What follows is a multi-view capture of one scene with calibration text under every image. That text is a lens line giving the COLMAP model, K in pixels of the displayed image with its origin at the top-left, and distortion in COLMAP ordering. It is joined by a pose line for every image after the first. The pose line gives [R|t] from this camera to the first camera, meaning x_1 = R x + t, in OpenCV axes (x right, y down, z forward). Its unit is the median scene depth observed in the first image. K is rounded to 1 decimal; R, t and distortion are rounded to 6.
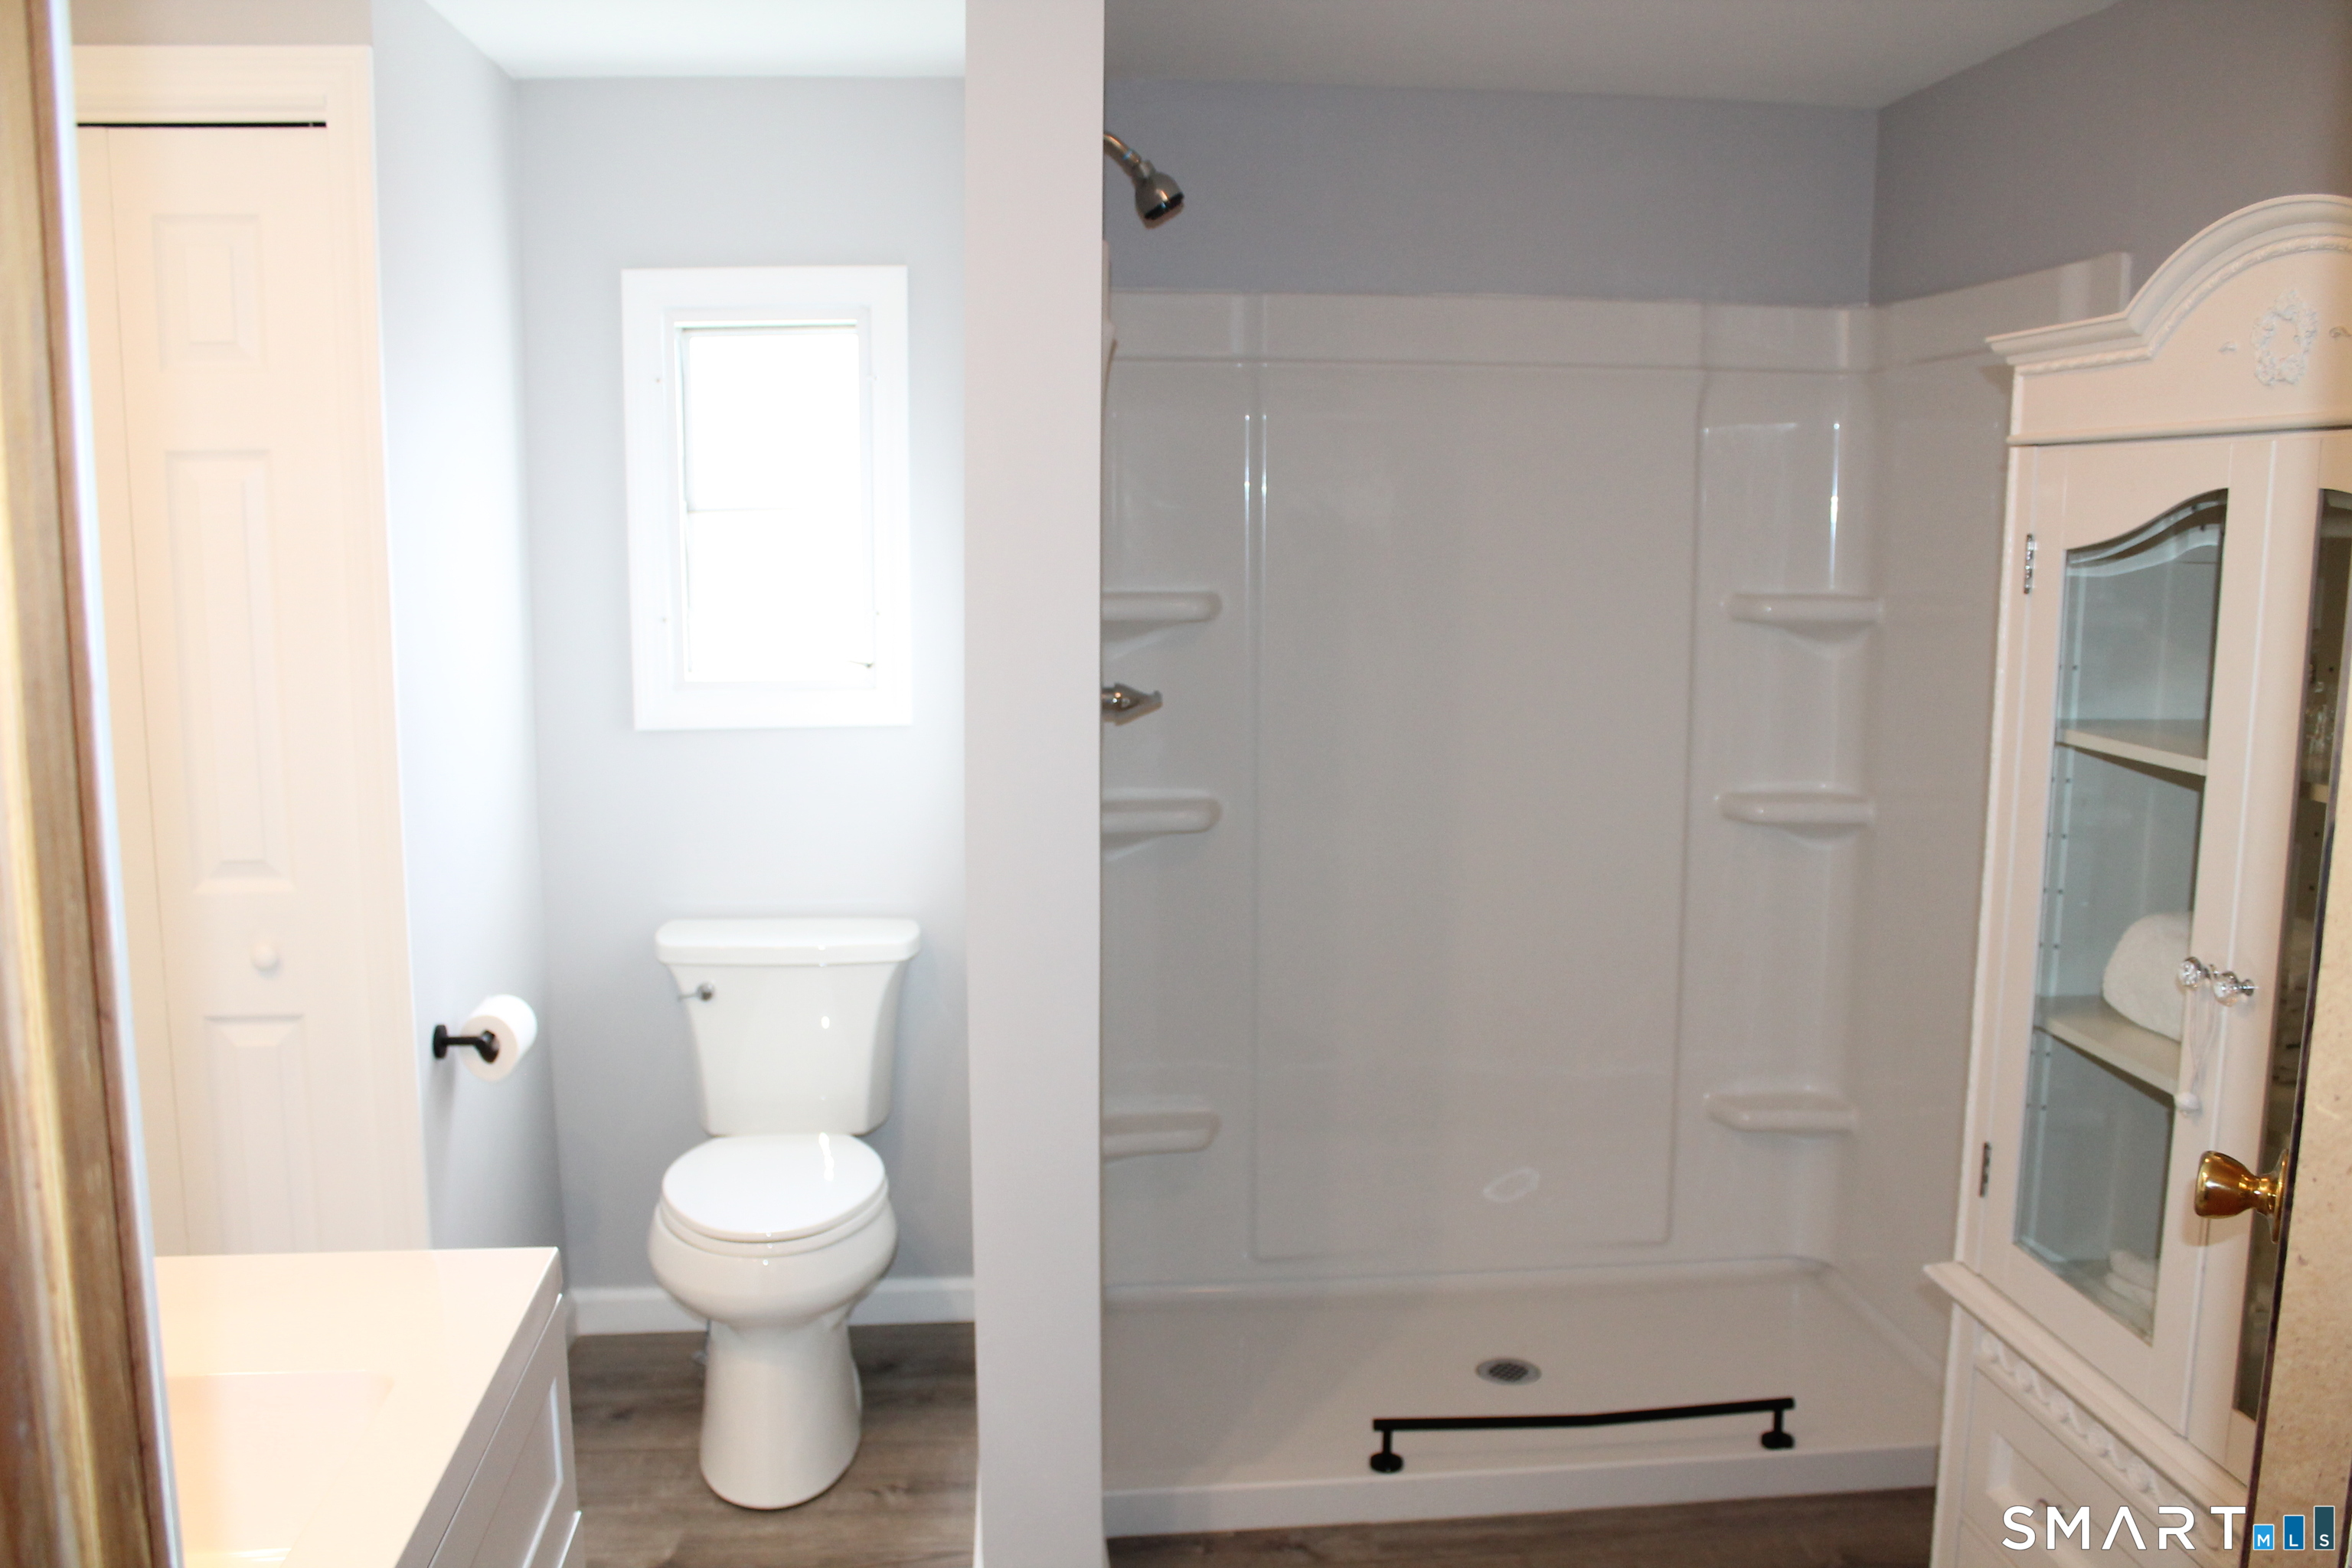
lens RADIAL K [[2035.6, 0, 1185.3], [0, 2035.6, 789.0], [0, 0, 1]] dist [-0.175050, 0.181475]
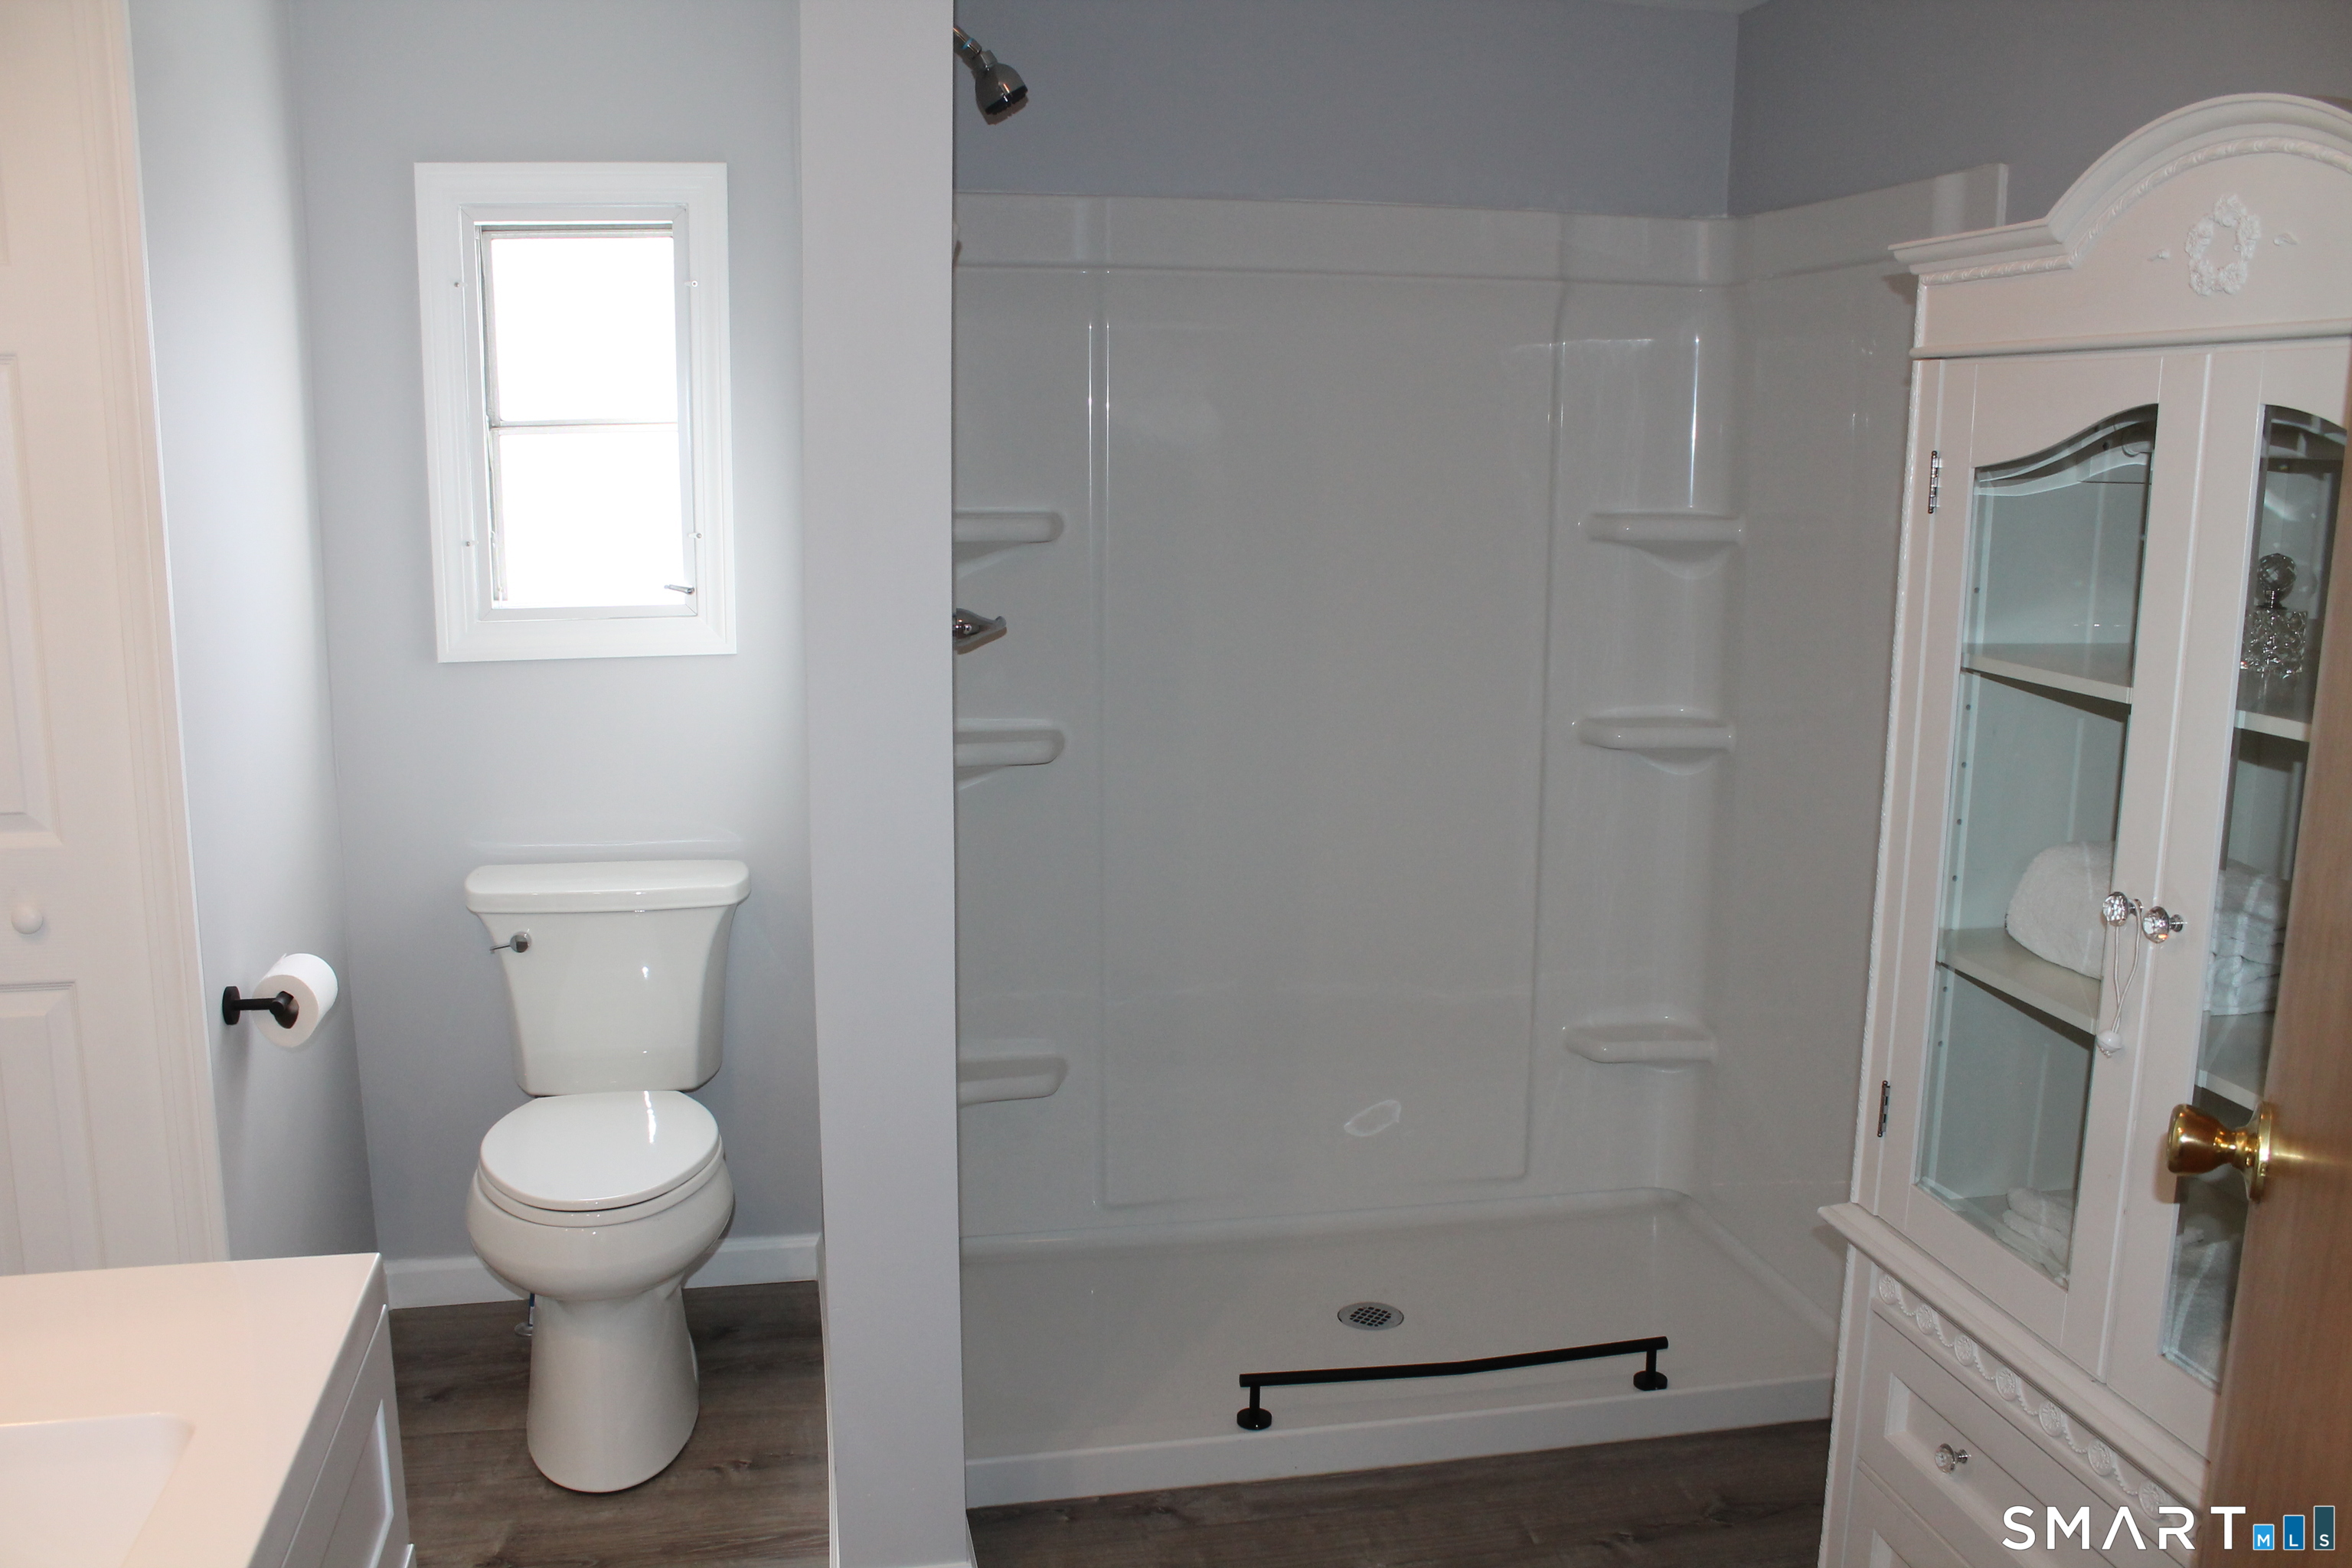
lens RADIAL K [[2035.6, 0, 1185.3], [0, 2035.6, 789.0], [0, 0, 1]] dist [-0.175050, 0.181475]
pose [[0.995044, -0.012354, 0.098661, -0.024355], [0.008560, 0.999211, 0.038782, -0.004136], [-0.099063, -0.037745, 0.994365, 0.054563]]
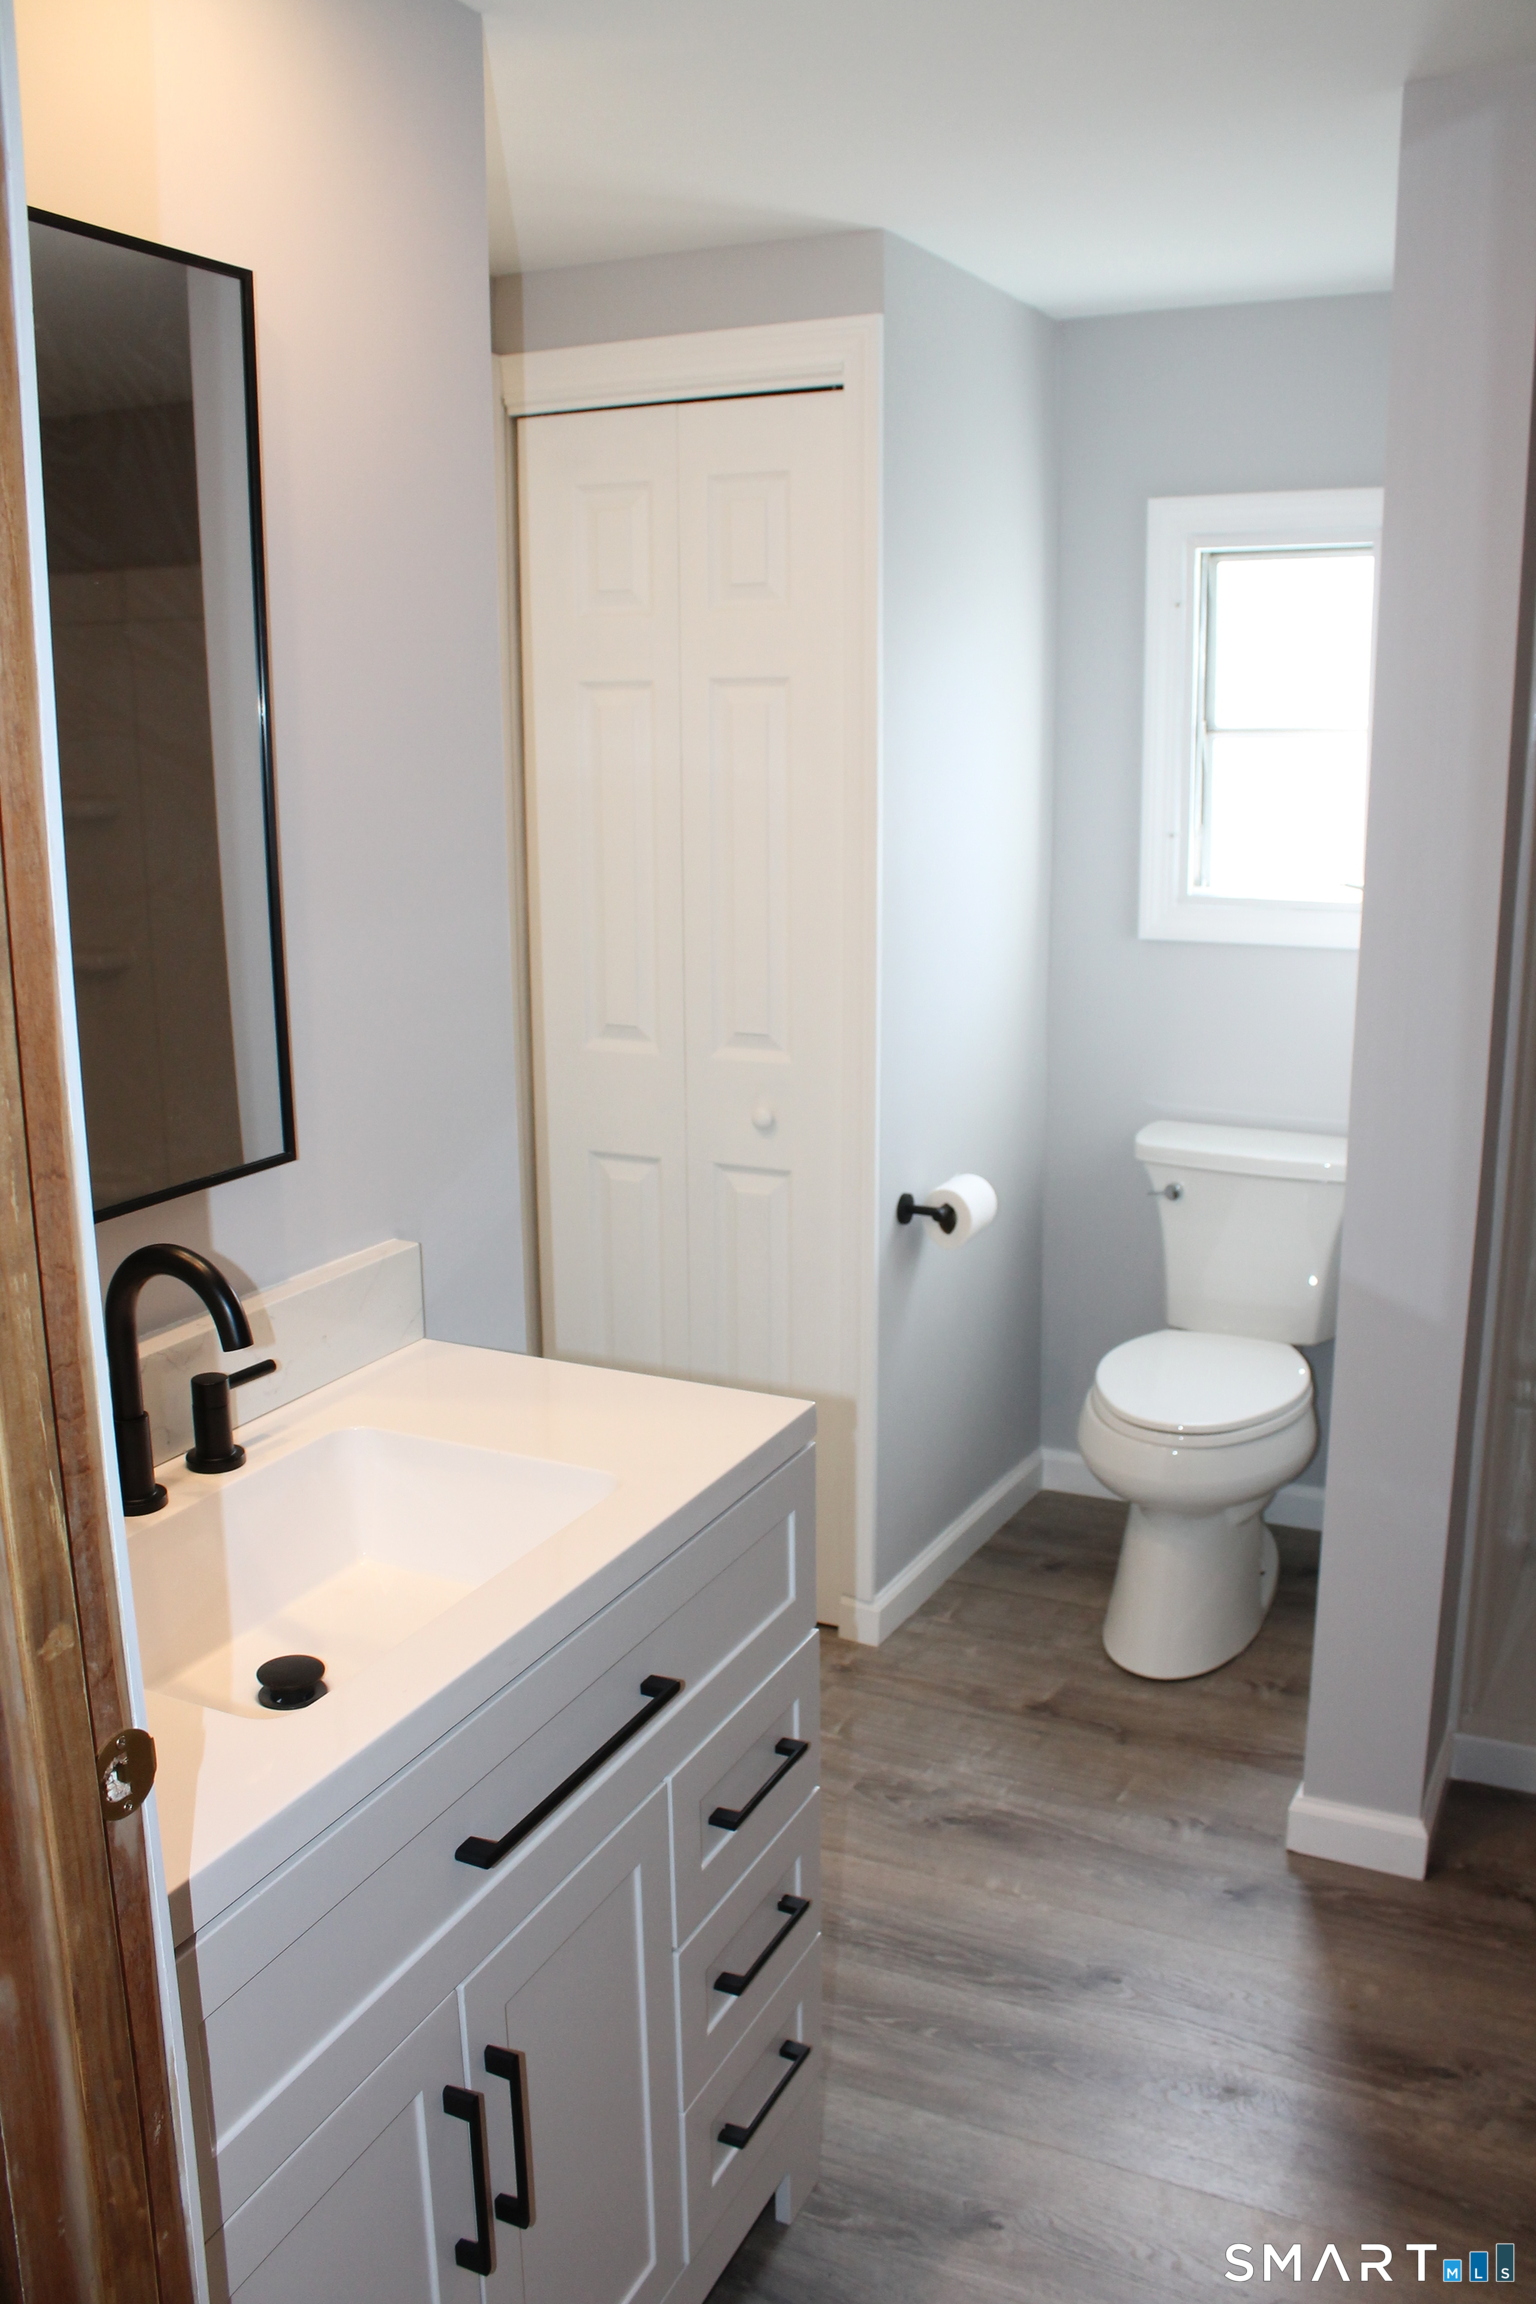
lens RADIAL K [[1994.1, 0, 771.9], [0, 1994.1, 1143.9], [0, 0, 1]] dist [-0.175050, 0.181475]
pose [[0.847288, 0.109989, -0.519620, 0.135473], [-0.065867, 0.992530, 0.102690, -0.018851], [0.527034, -0.052783, 0.848204, 0.009678]]
